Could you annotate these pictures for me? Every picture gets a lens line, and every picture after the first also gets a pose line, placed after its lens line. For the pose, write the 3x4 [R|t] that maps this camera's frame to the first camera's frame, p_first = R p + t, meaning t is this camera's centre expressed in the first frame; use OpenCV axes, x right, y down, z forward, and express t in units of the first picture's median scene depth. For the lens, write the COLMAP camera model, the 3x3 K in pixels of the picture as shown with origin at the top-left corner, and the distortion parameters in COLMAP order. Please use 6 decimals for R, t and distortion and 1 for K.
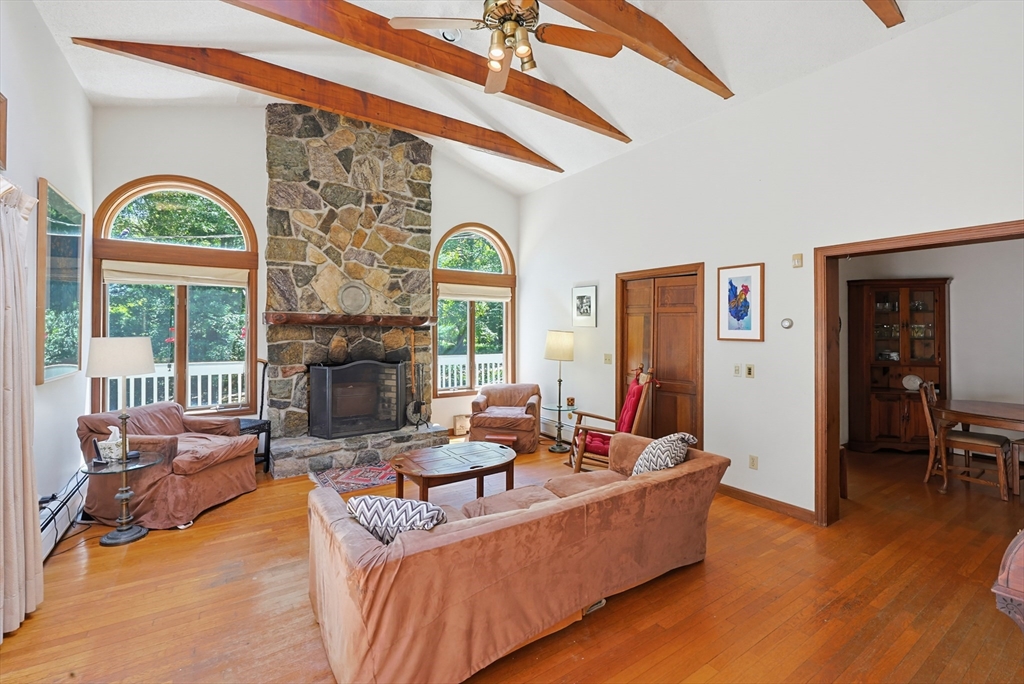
lens RADIAL K [[445.5, 0, 508.0], [0, 445.5, 329.0], [0, 0, 1]] dist [-0.000513, -0.000114]
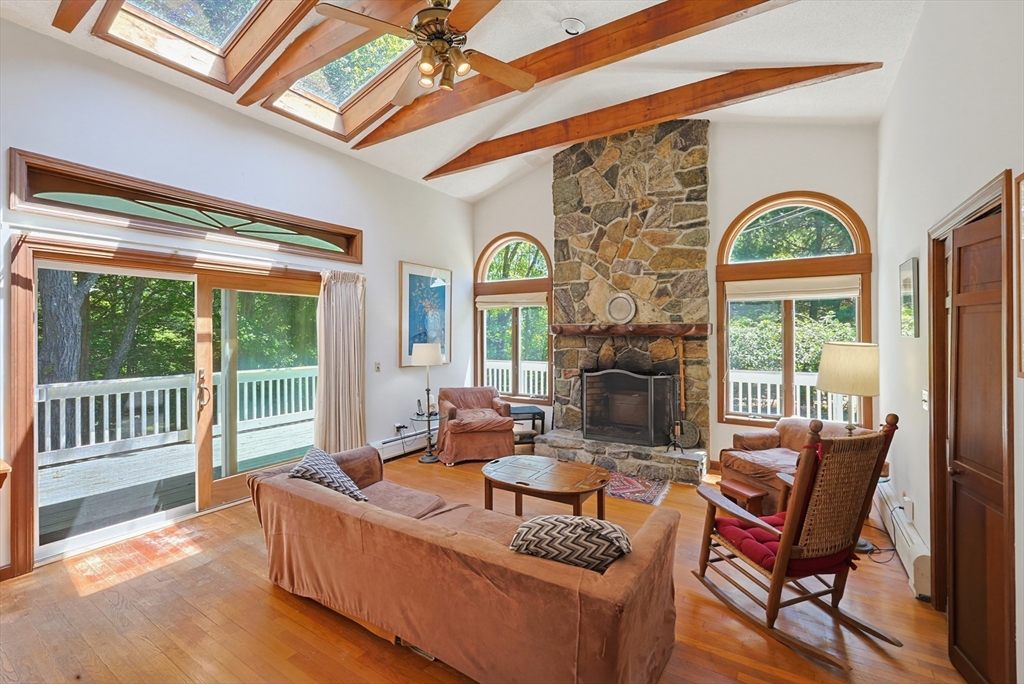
lens RADIAL K [[439.5, 0, 511.8], [0, 439.5, 336.3], [0, 0, 1]] dist [0.001355, 0.000169]
pose [[0.401720, 0.000485, -0.915762, 0.486953], [0.001716, 0.999998, 0.001282, -0.006835], [0.915761, -0.002086, 0.401718, 0.366709]]
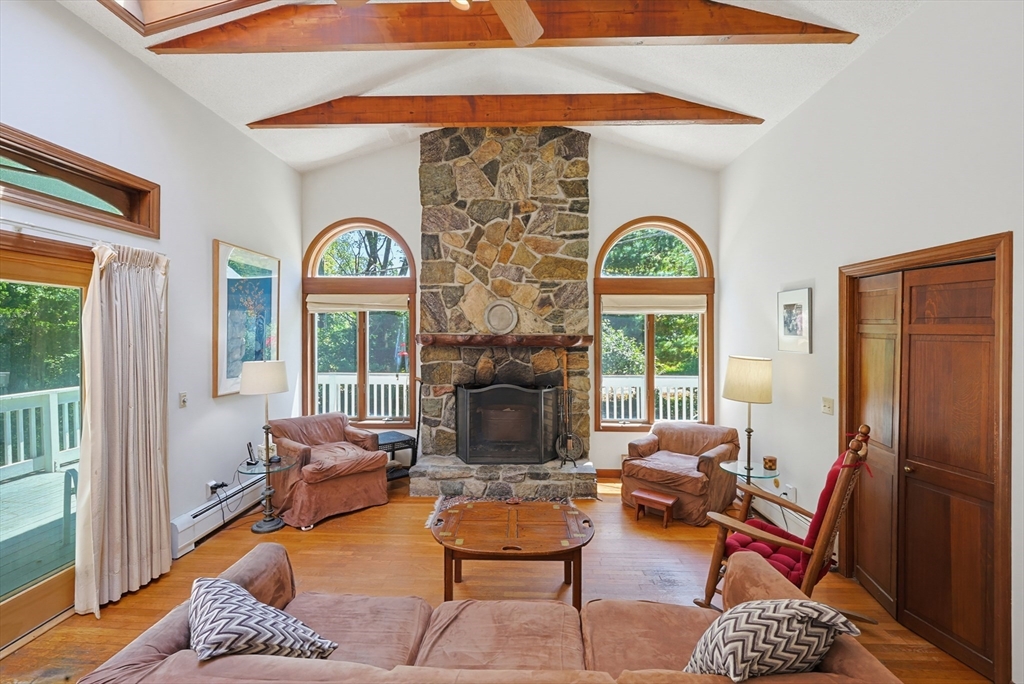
lens RADIAL K [[450.6, 0, 505.5], [0, 450.6, 337.6], [0, 0, 1]] dist [-0.000379, 0.000328]
pose [[0.810709, 0.002363, -0.585444, 0.225079], [0.001153, 0.999983, 0.005634, -0.031453], [0.585448, -0.005243, 0.810693, 0.231787]]
